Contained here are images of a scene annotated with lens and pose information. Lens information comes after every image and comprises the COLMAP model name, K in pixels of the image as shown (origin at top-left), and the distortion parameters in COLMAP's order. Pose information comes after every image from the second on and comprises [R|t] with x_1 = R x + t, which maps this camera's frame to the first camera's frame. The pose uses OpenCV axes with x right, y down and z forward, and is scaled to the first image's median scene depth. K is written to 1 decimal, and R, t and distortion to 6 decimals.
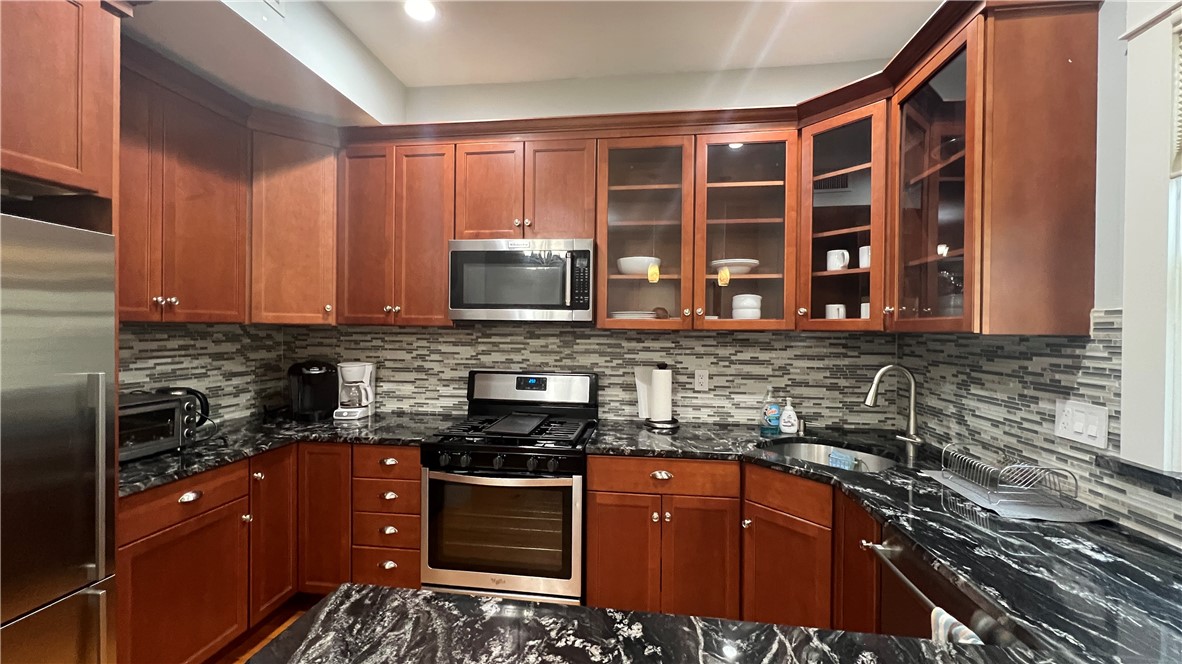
lens RADIAL K [[470.7, 0, 587.4], [0, 470.7, 329.5], [0, 0, 1]] dist [-0.000365, -0.000445]
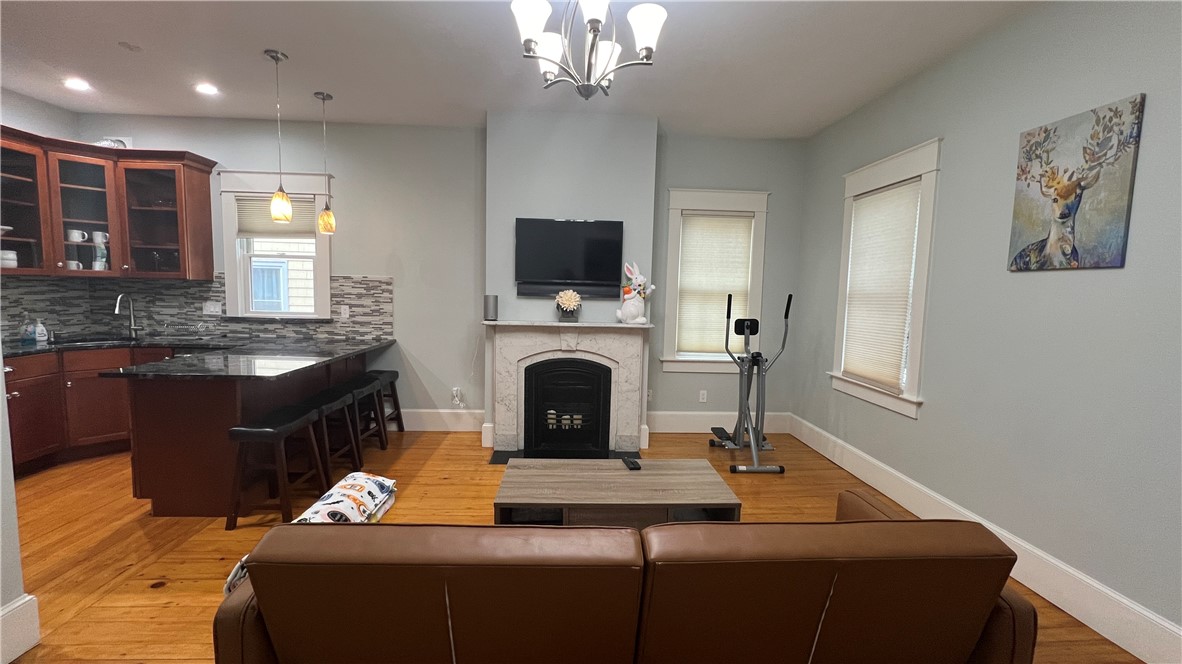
lens RADIAL K [[470.7, 0, 587.7], [0, 470.7, 330.7], [0, 0, 1]] dist [-0.000365, -0.000445]
pose [[-0.190902, -0.102556, 0.976237, -1.450152], [-0.022050, 0.994724, 0.100186, -0.012060], [-0.981361, -0.002401, -0.192157, -0.490712]]
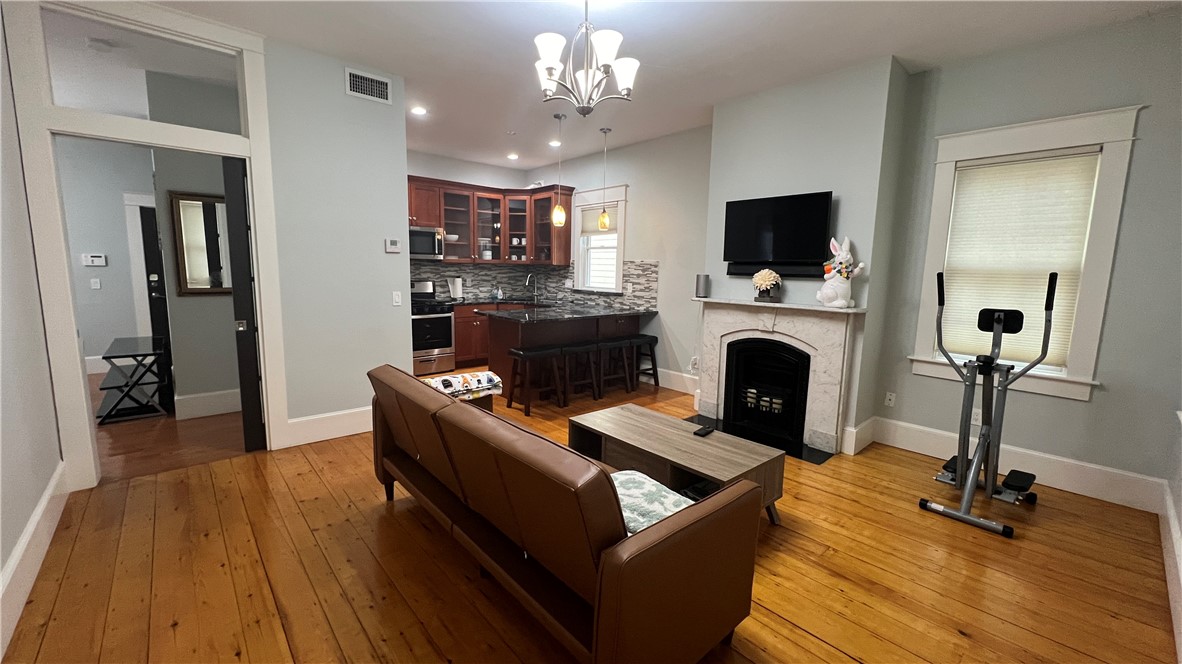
lens RADIAL K [[470.7, 0, 587.2], [0, 470.7, 330.9], [0, 0, 1]] dist [-0.000365, -0.000445]
pose [[0.649222, -0.100321, 0.753954, -1.463270], [-0.009520, 0.990114, 0.139941, 0.001702], [-0.760540, -0.098030, 0.641848, -1.330906]]
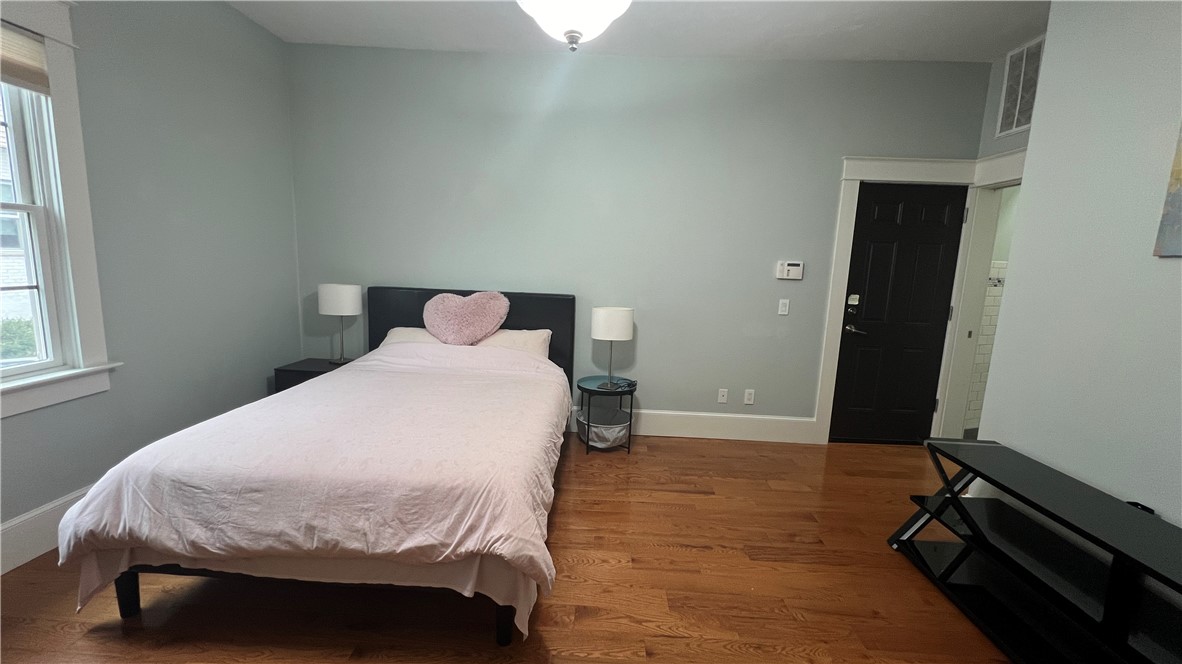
lens RADIAL K [[470.7, 0, 582.7], [0, 470.7, 330.5], [0, 0, 1]] dist [-0.000365, -0.000445]
pose [[0.994429, 0.011125, 0.104815, -2.067492], [-0.026532, 0.988814, 0.146773, -0.009061], [-0.102010, -0.148737, 0.983601, 0.640573]]
